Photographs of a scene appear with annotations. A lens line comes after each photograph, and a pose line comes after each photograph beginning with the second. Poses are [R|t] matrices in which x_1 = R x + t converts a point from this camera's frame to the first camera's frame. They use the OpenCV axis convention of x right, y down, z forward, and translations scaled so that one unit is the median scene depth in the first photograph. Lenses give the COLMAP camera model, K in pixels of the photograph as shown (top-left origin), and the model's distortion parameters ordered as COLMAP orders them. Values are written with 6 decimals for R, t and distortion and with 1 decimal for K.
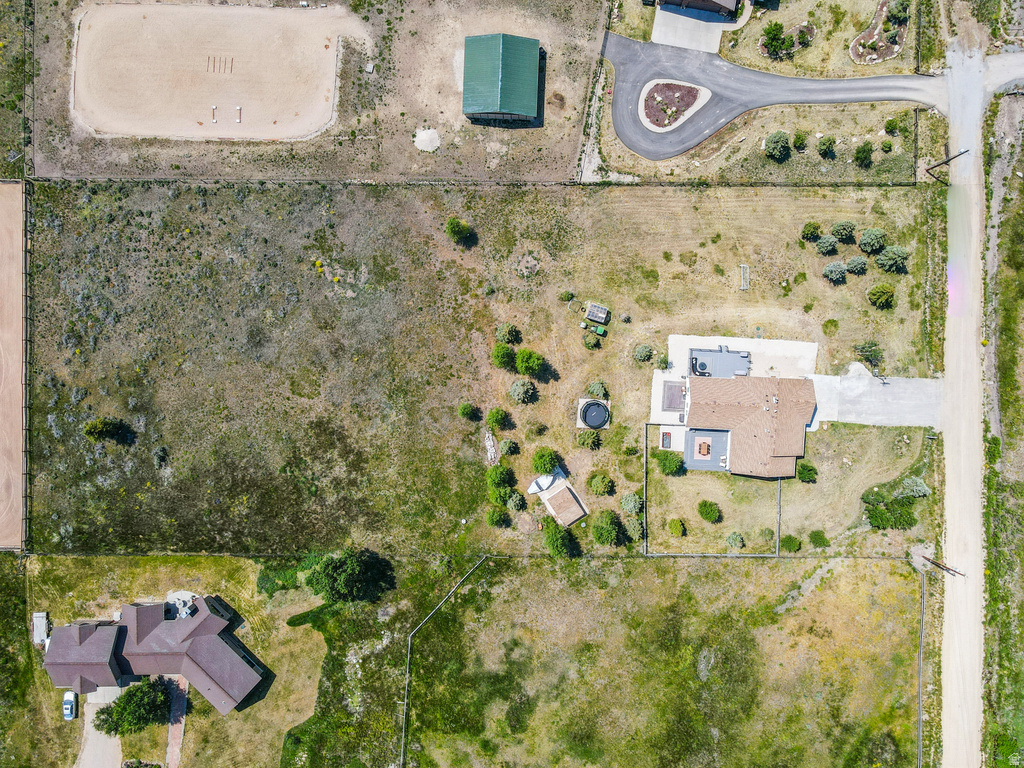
lens RADIAL K [[751.0, 0, 519.6], [0, 751.0, 383.9], [0, 0, 1]] dist [-0.001649, 0.026955]
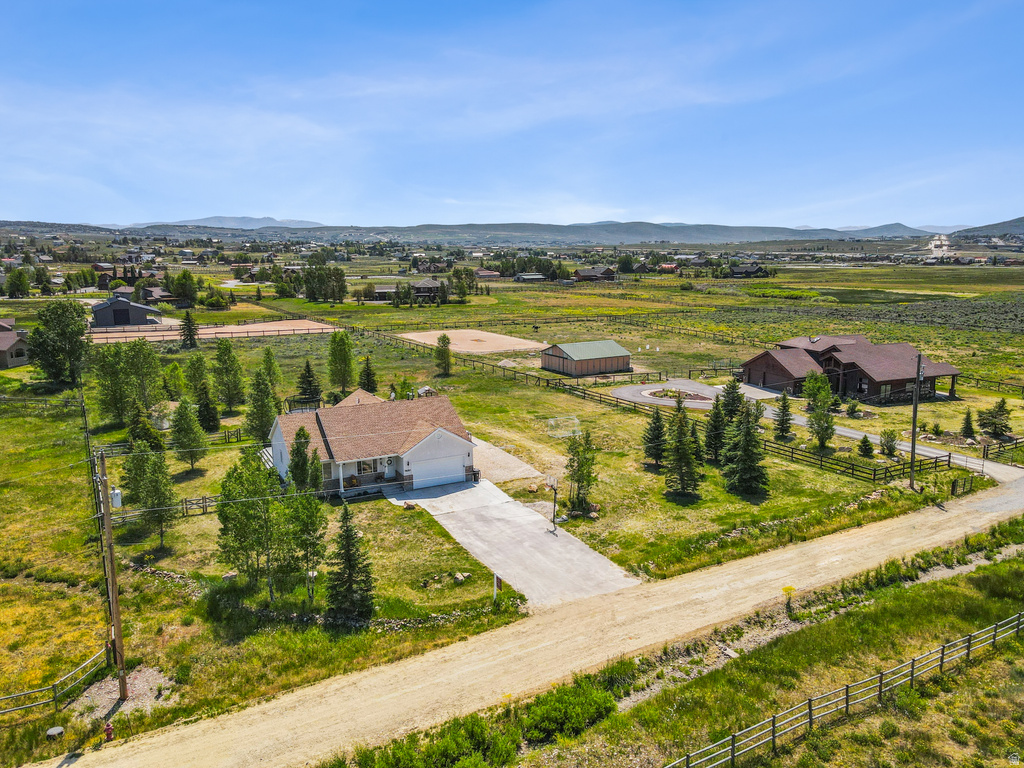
lens RADIAL K [[751.0, 0, 519.6], [0, 751.0, 383.9], [0, 0, 1]] dist [-0.001649, 0.026955]
pose [[0.519201, 0.151392, -0.841136, 0.844202], [-0.854440, 0.070042, -0.514807, 0.242936], [-0.019023, 0.985989, 0.165722, 0.838974]]
